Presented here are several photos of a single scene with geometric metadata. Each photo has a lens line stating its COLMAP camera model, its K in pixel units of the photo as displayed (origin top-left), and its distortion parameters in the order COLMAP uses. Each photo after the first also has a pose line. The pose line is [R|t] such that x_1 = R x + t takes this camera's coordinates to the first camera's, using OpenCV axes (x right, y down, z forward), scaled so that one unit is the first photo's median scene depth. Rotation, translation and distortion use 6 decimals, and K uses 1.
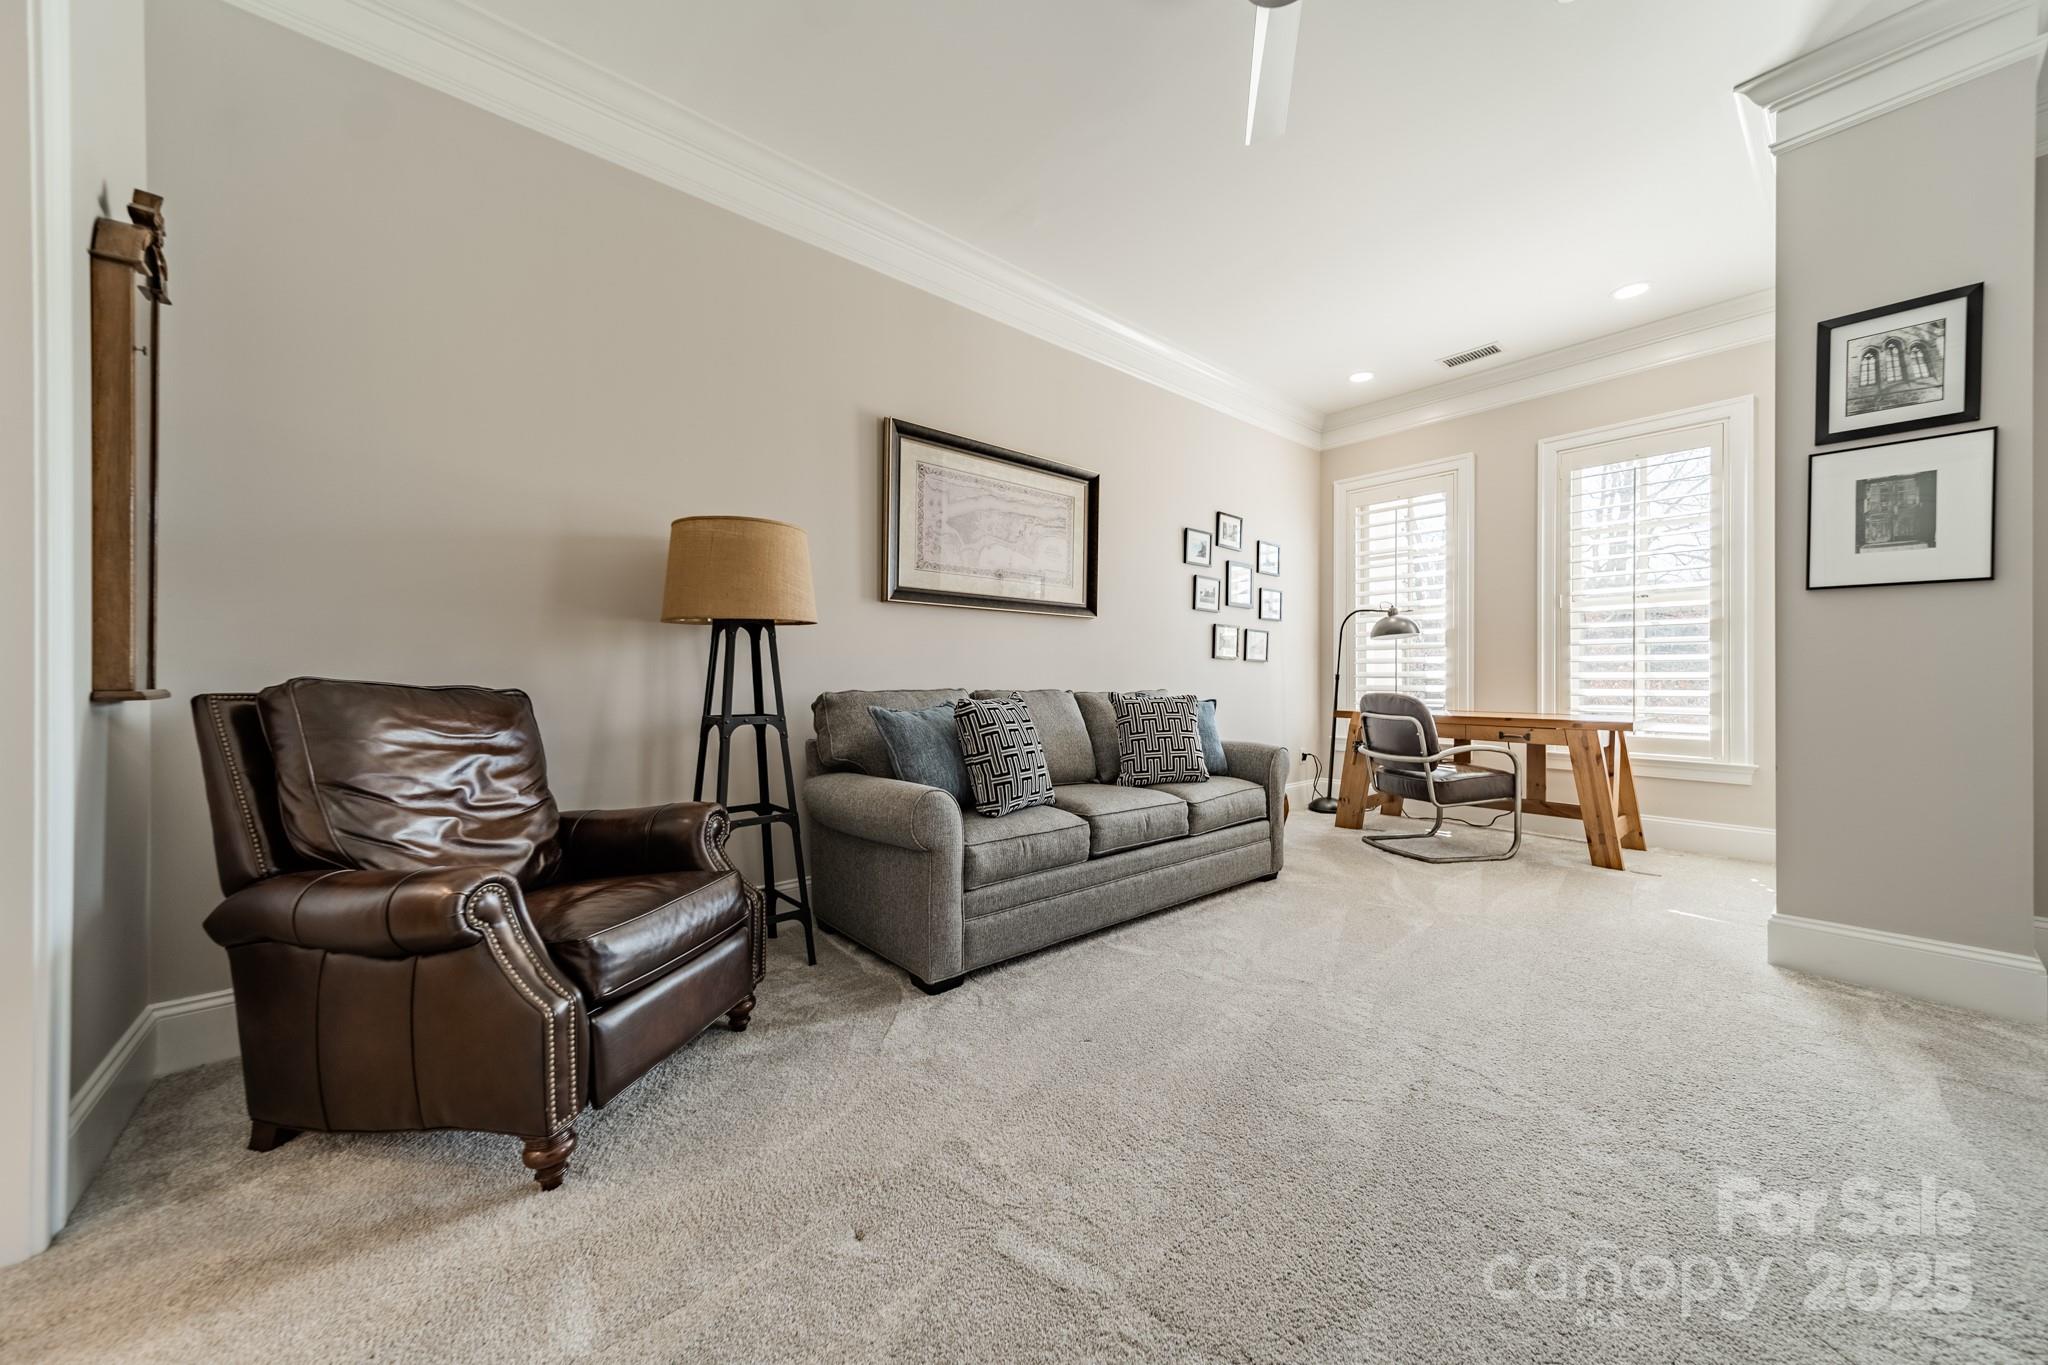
lens RADIAL K [[725.7, 0, 1022.2], [0, 725.7, 678.3], [0, 0, 1]] dist [0.007062, -0.000144]
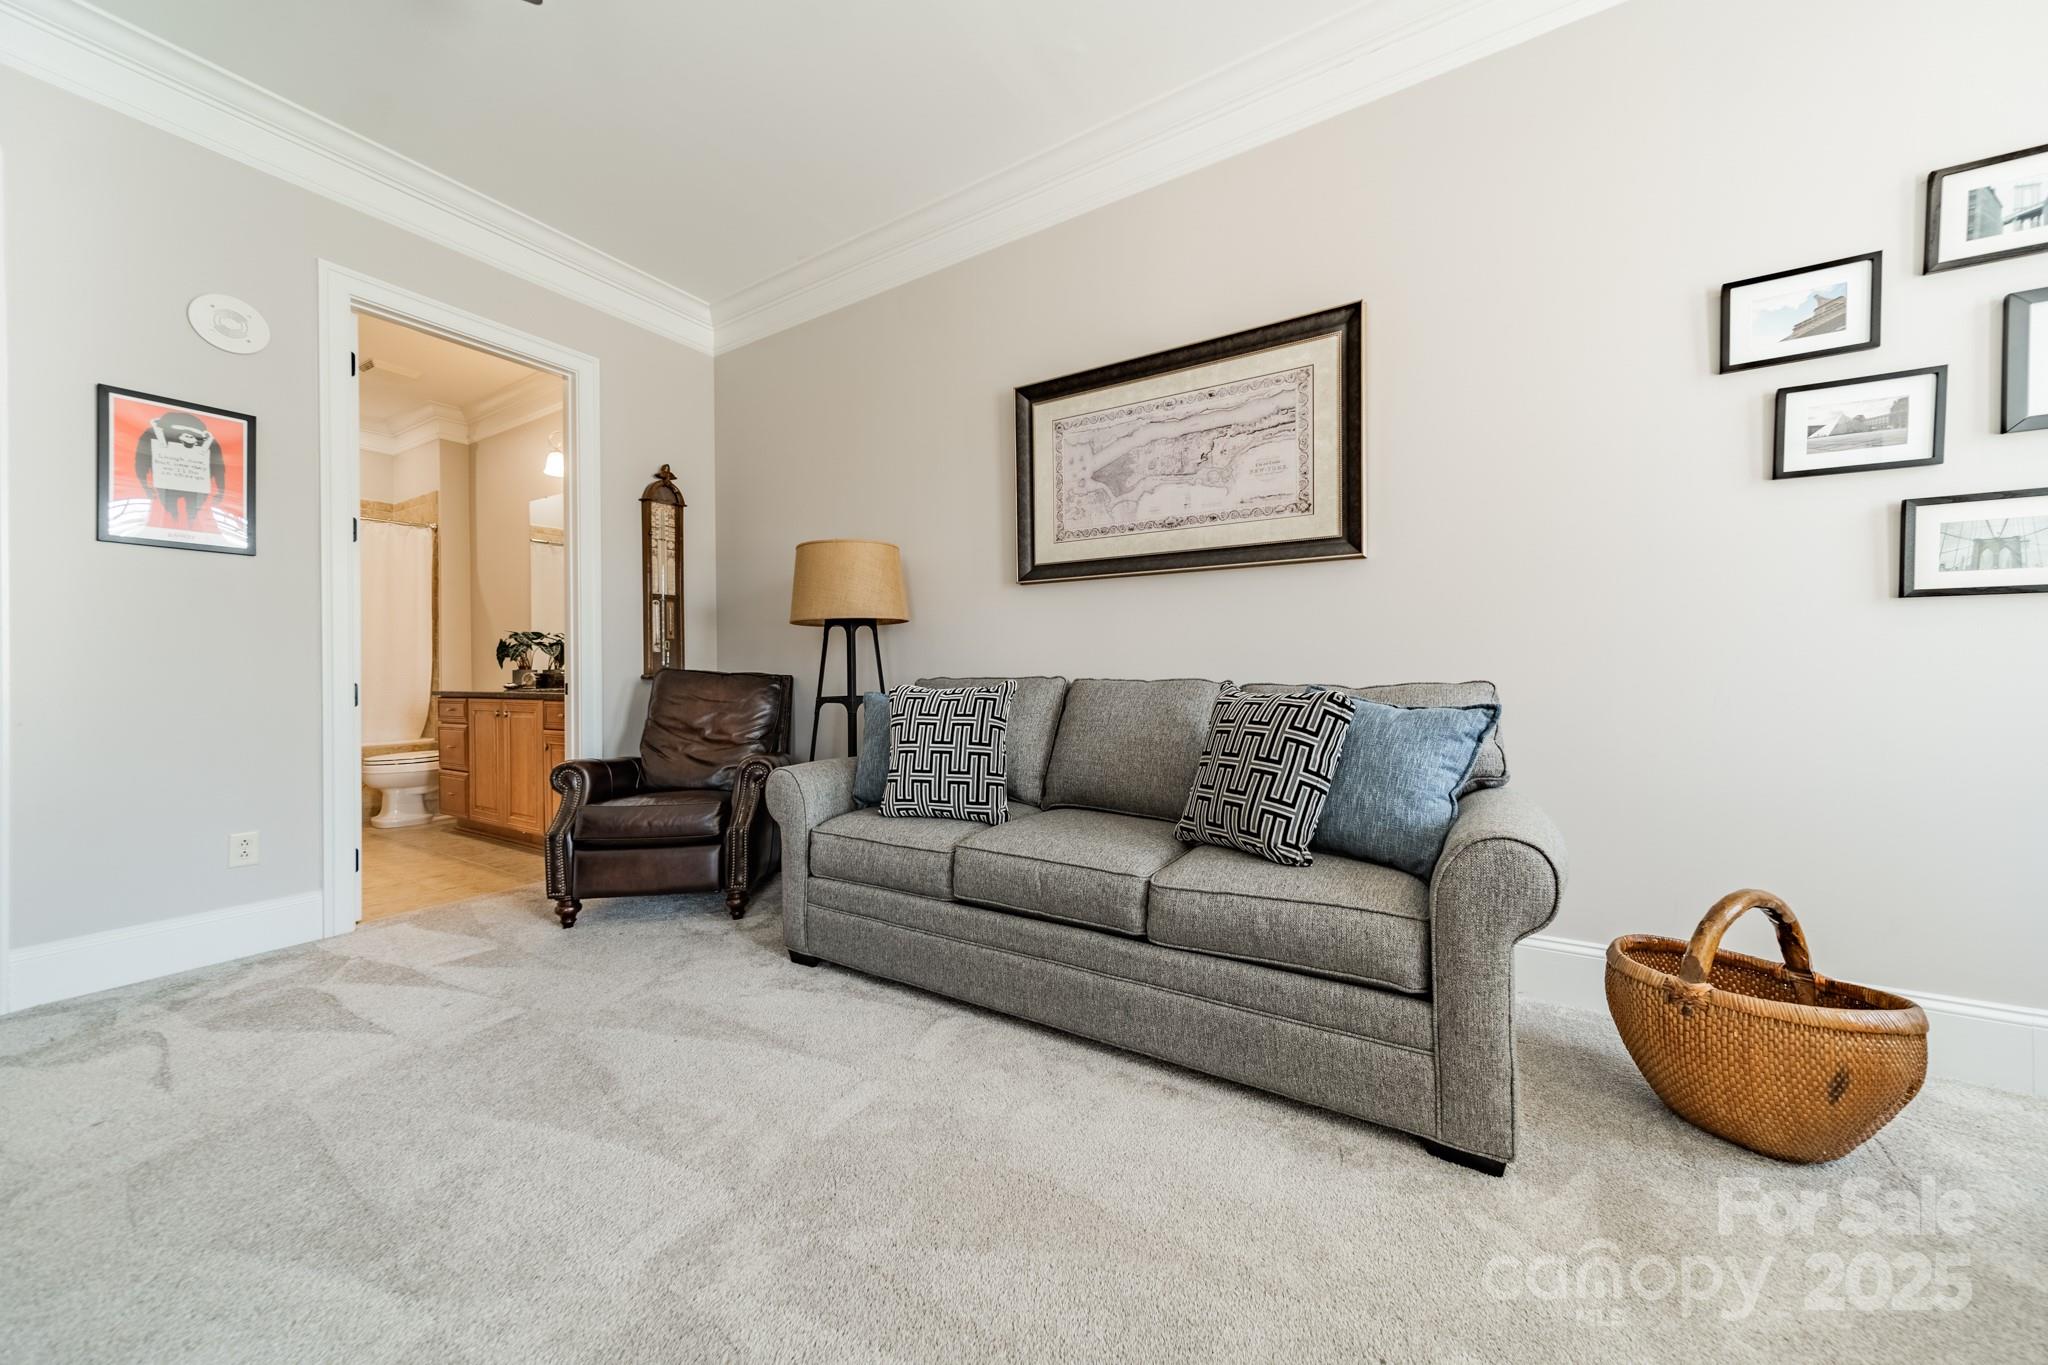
lens RADIAL K [[725.7, 0, 1029.5], [0, 725.7, 675.4], [0, 0, 1]] dist [0.007062, -0.000144]
pose [[0.294968, -0.000012, -0.955507, 0.700378], [0.004383, 0.999989, 0.001341, 0.011150], [0.955497, -0.004583, 0.294964, 0.712133]]
